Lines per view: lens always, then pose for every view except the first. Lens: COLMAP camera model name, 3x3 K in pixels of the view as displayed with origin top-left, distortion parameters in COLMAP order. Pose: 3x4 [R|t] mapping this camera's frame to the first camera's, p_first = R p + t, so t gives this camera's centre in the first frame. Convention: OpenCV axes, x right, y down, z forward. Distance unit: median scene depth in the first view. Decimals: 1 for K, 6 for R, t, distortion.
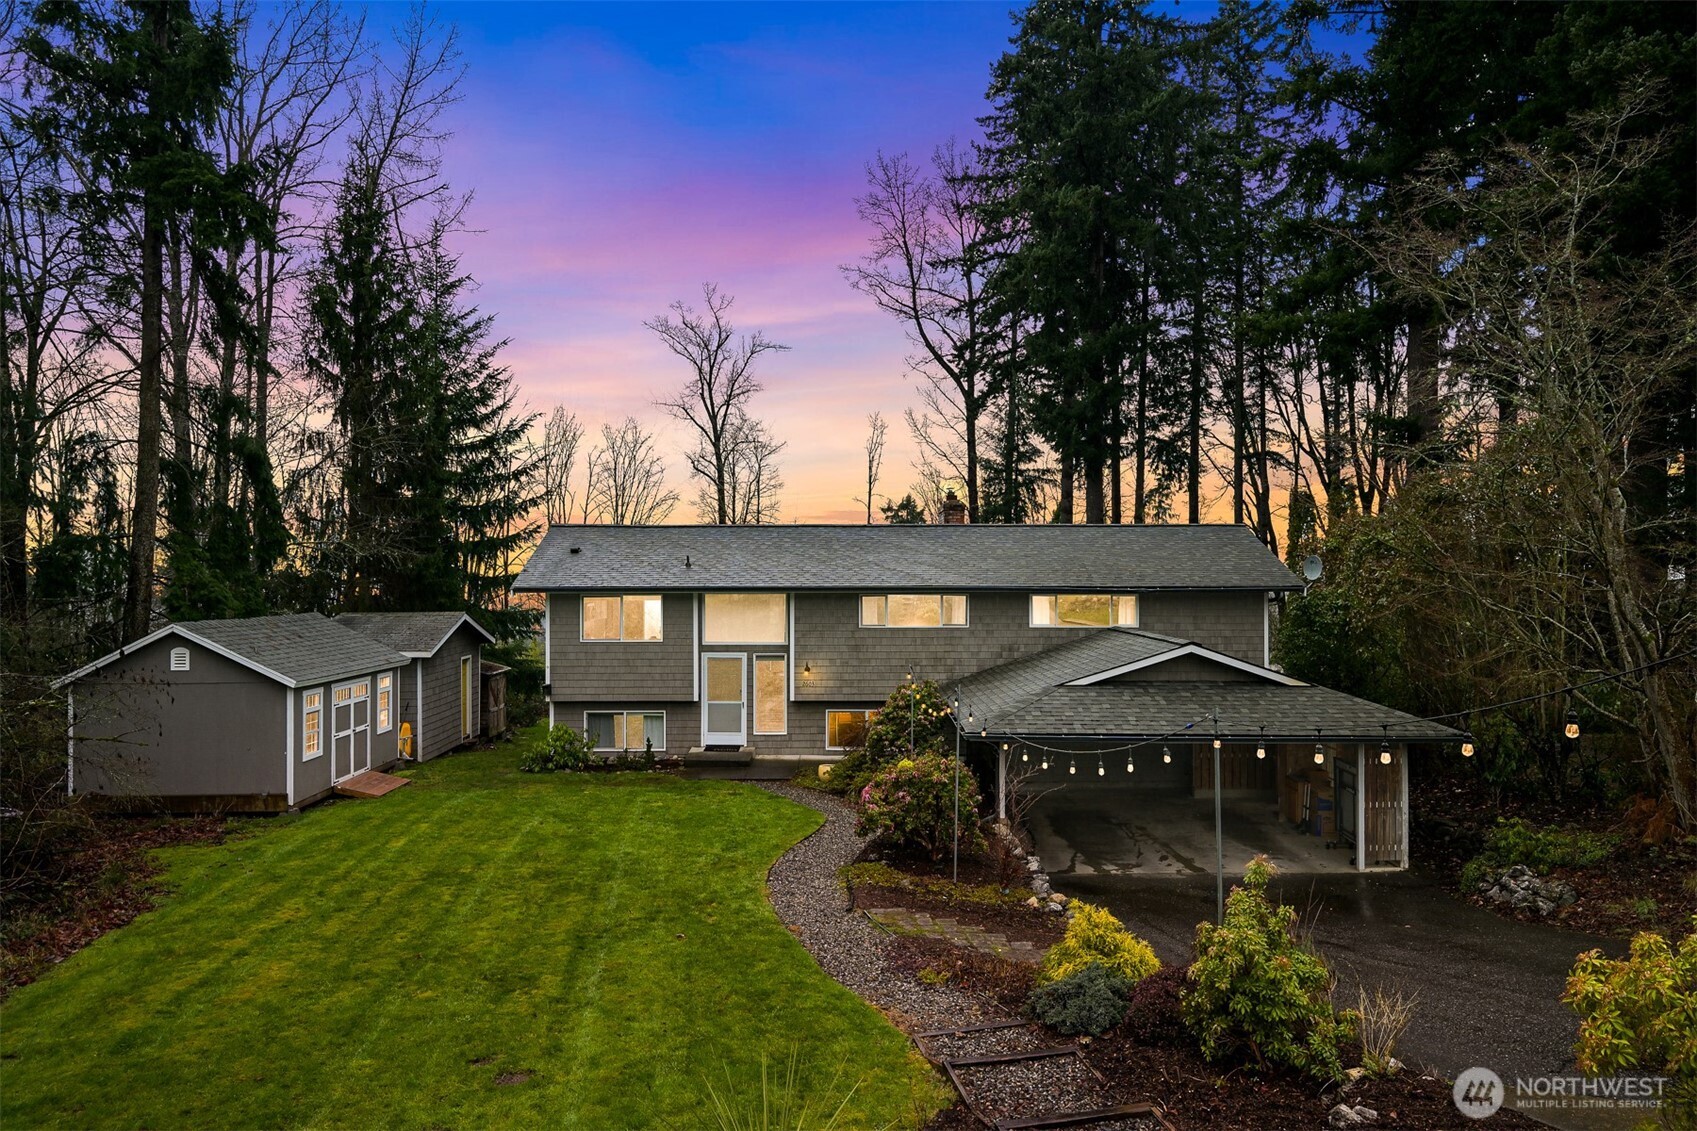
lens RADIAL K [[1097.4, 0, 848.7], [0, 1097.4, 573.3], [0, 0, 1]] dist [-0.007854, -0.000358]
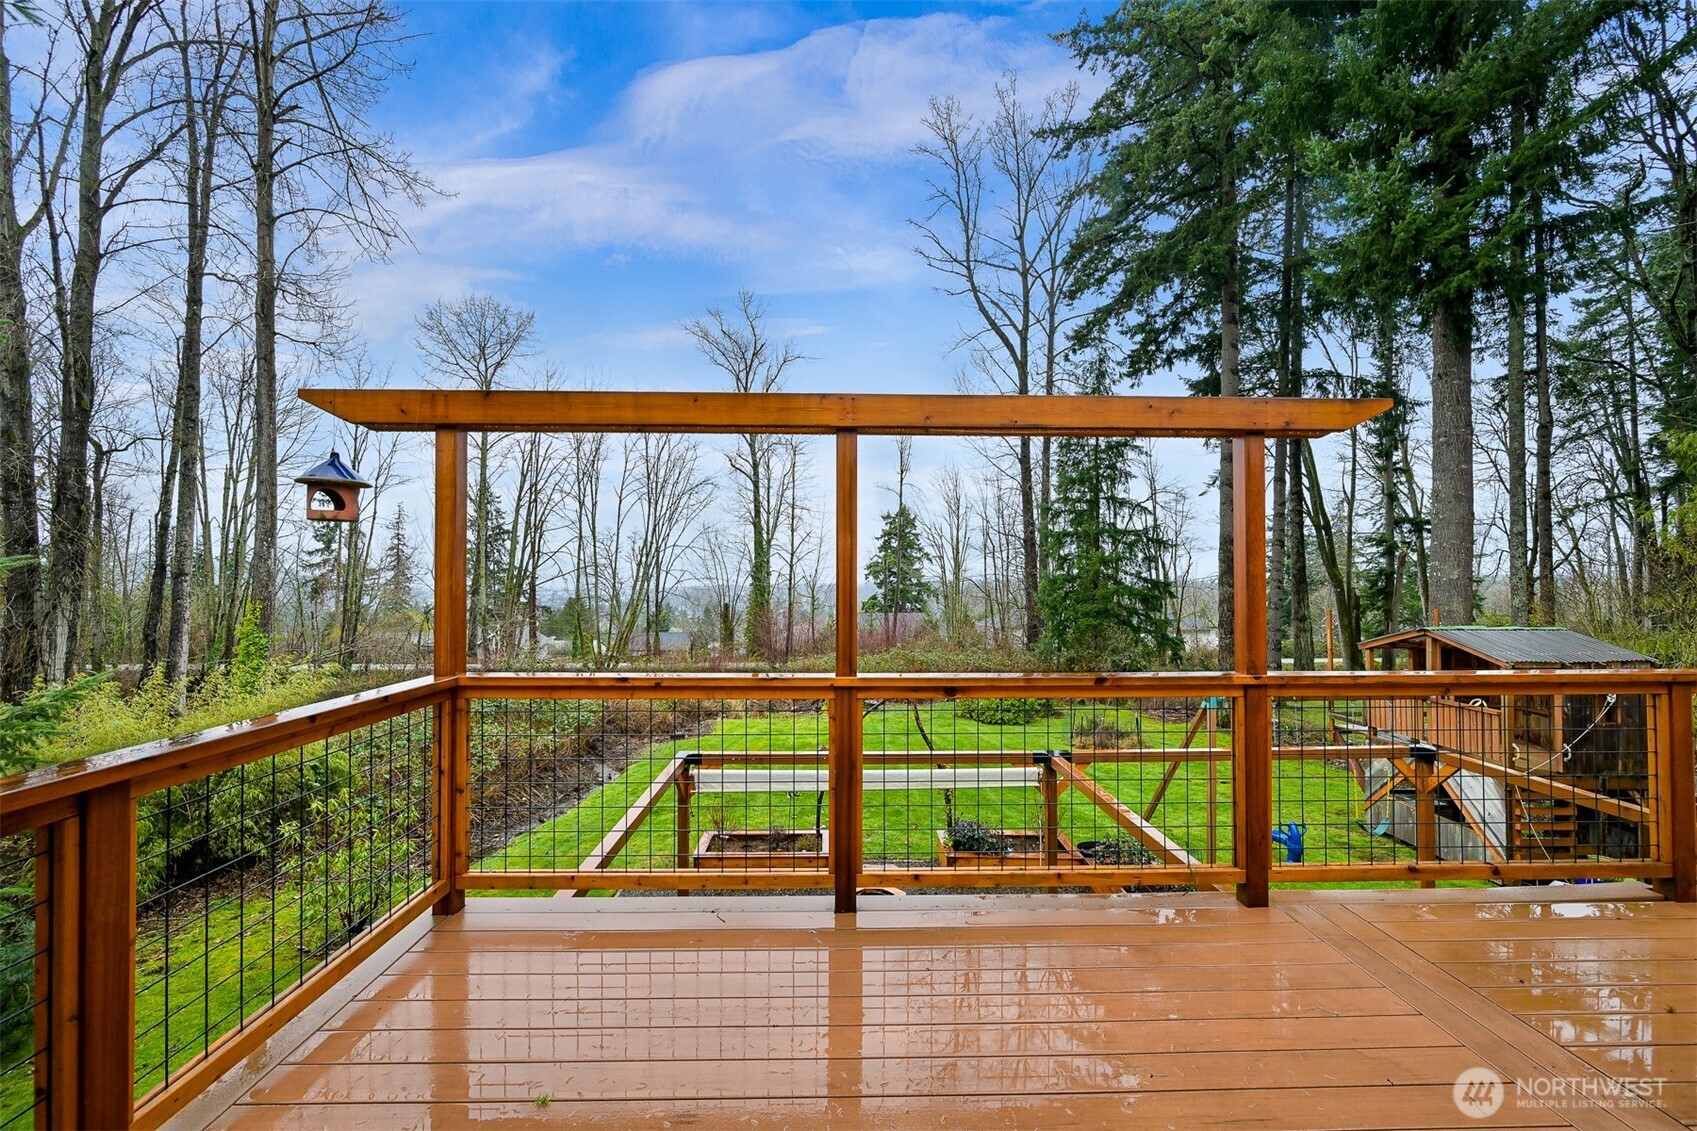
lens RADIAL K [[672.4, 0, 840.4], [0, 672.4, 569.0], [0, 0, 1]] dist [-0.000202, -0.000344]
pose [[0.999947, 0.002297, 0.010010, -0.039524], [-0.002219, 0.999968, -0.007735, 0.011957], [-0.010028, 0.007712, 0.999920, 0.334994]]
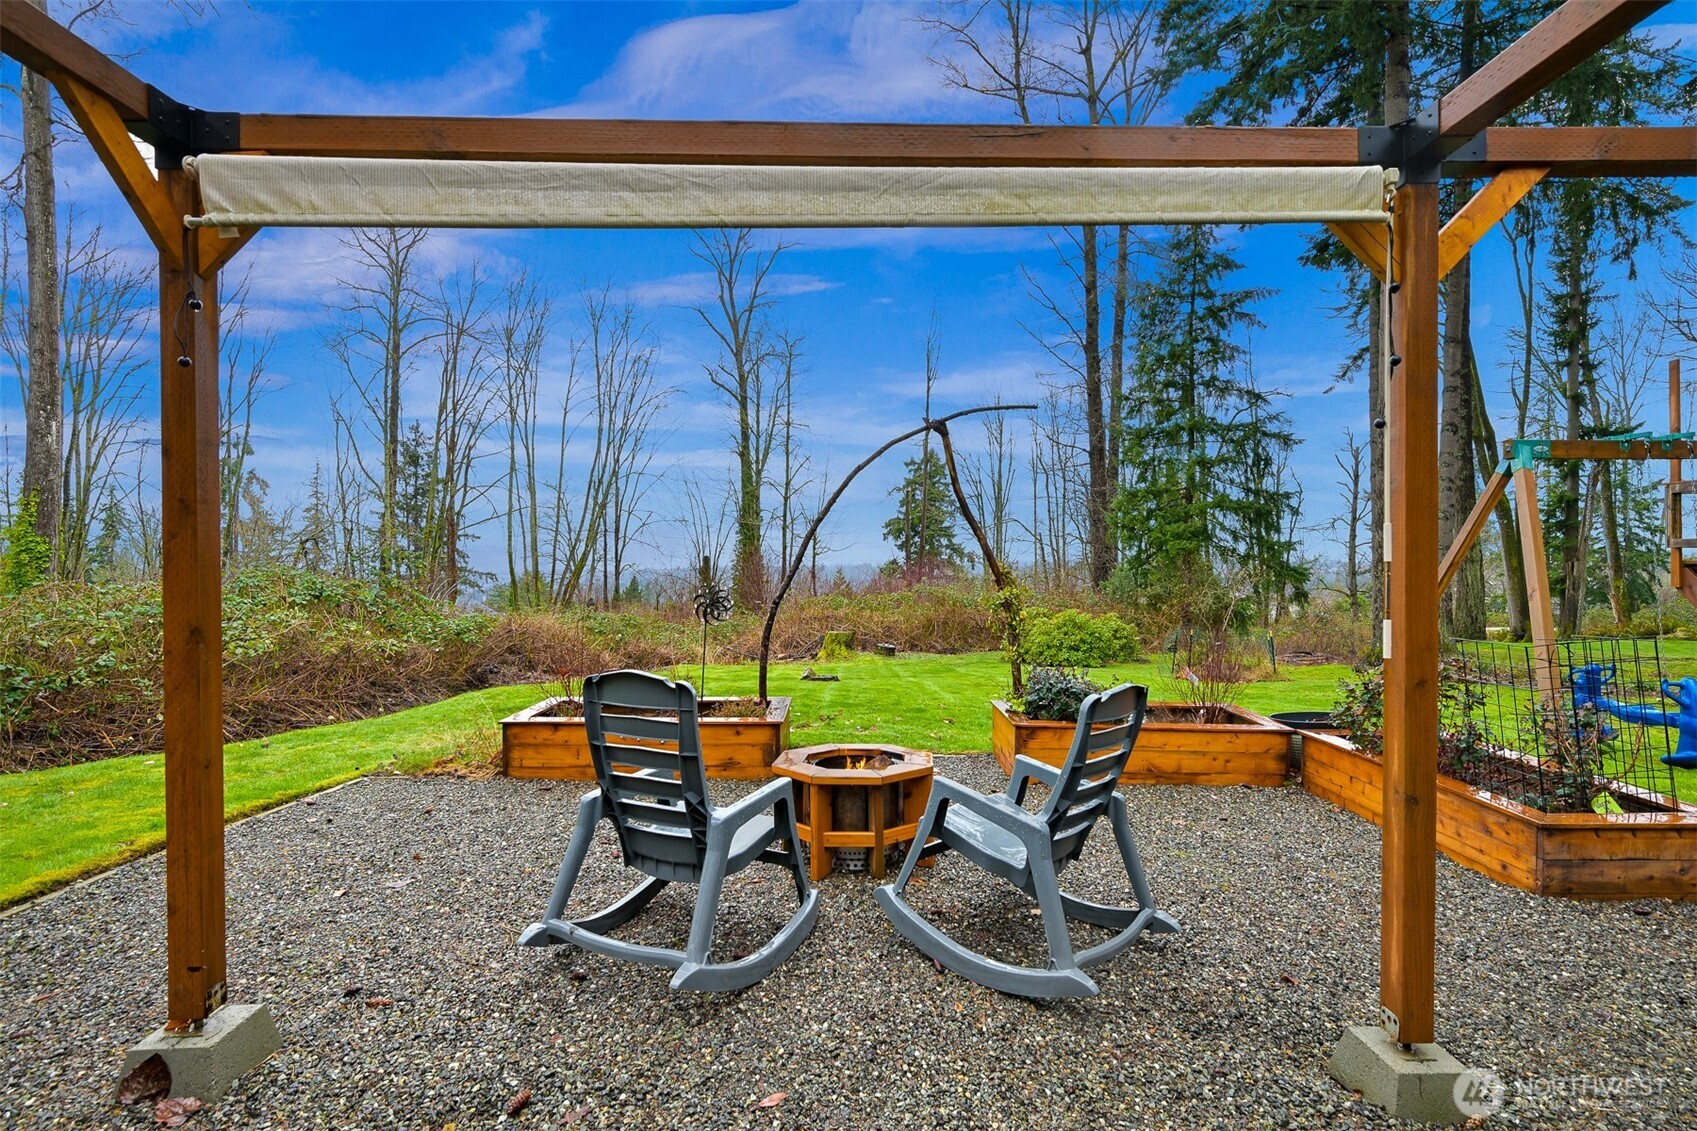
lens RADIAL K [[804.0, 0, 844.3], [0, 804.0, 566.2], [0, 0, 1]] dist [-0.000899, 0.001423]
pose [[0.999993, 0.001326, -0.003617, -0.035293], [-0.001267, 0.999866, 0.016326, 0.039084], [0.003638, -0.016321, 0.999860, 0.373027]]
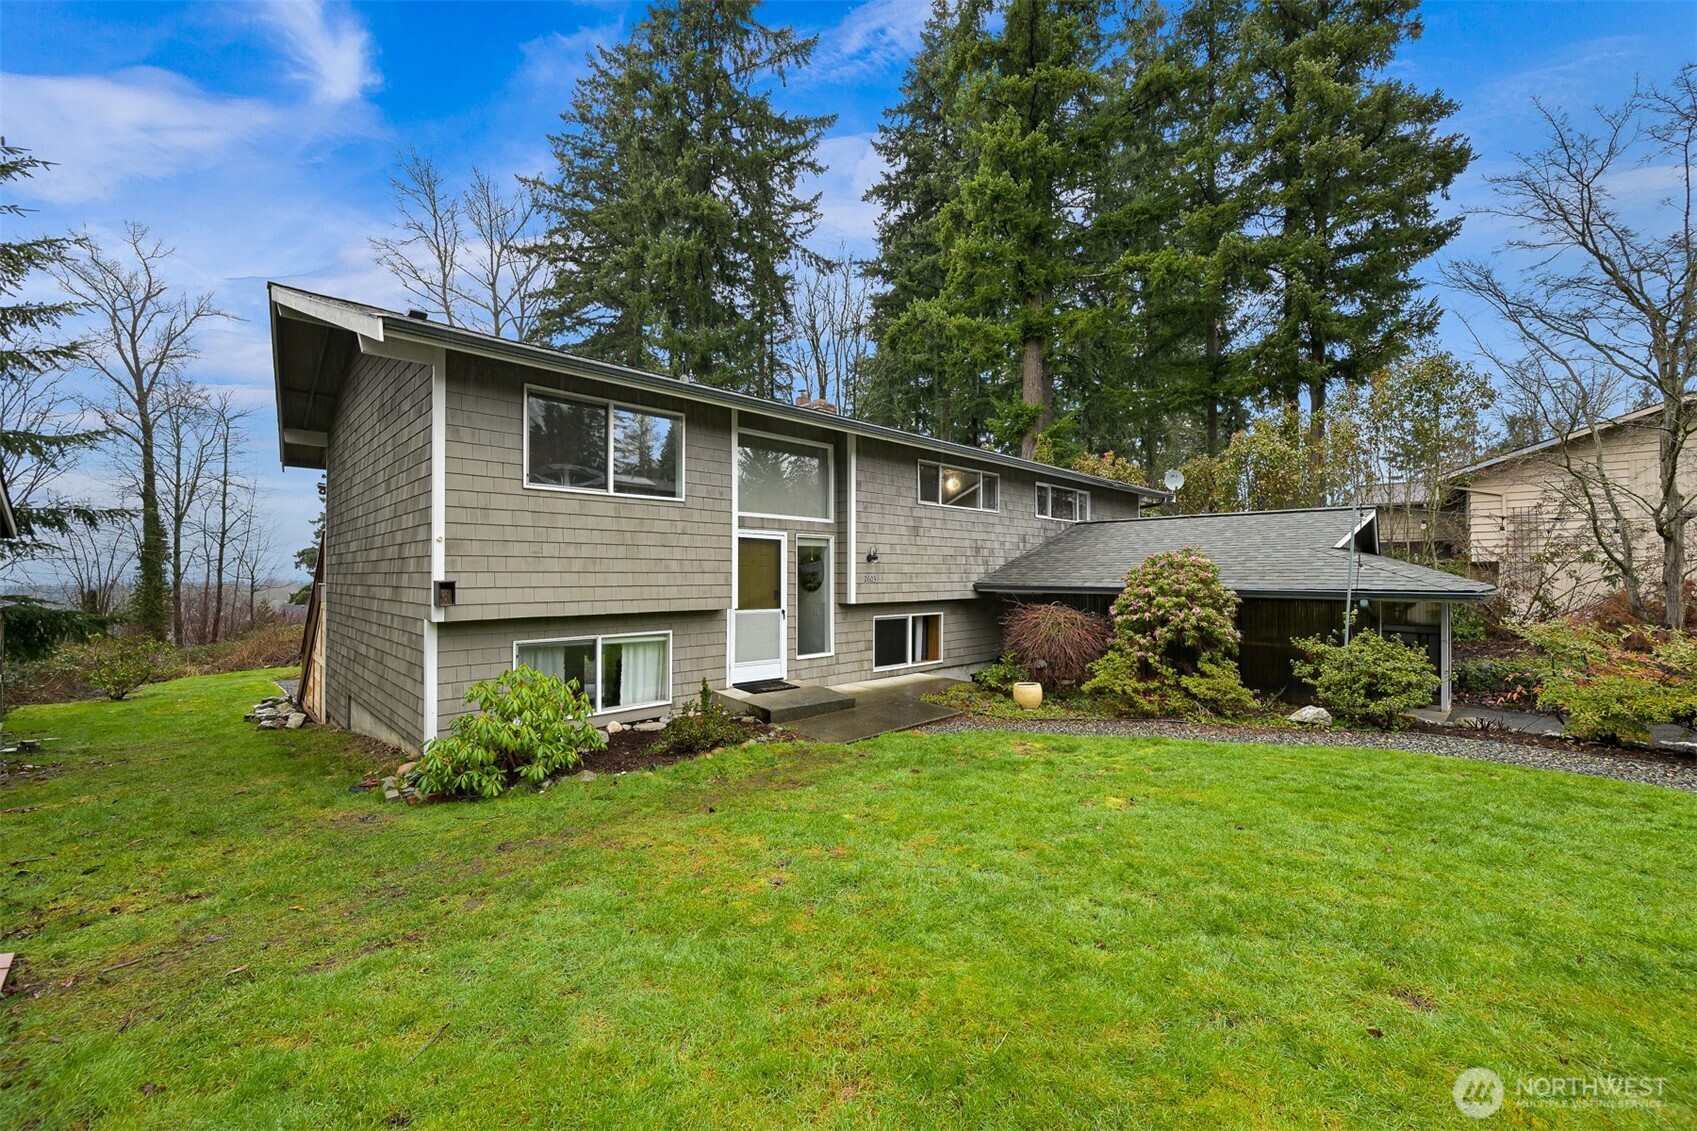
lens RADIAL K [[672.4, 0, 865.5], [0, 672.4, 563.5], [0, 0, 1]] dist [-0.000202, -0.000344]
pose [[0.712958, 0.013266, 0.701081, -0.082206], [-0.005072, 0.999892, -0.013762, 0.023718], [-0.701188, 0.006256, 0.712949, 0.170964]]
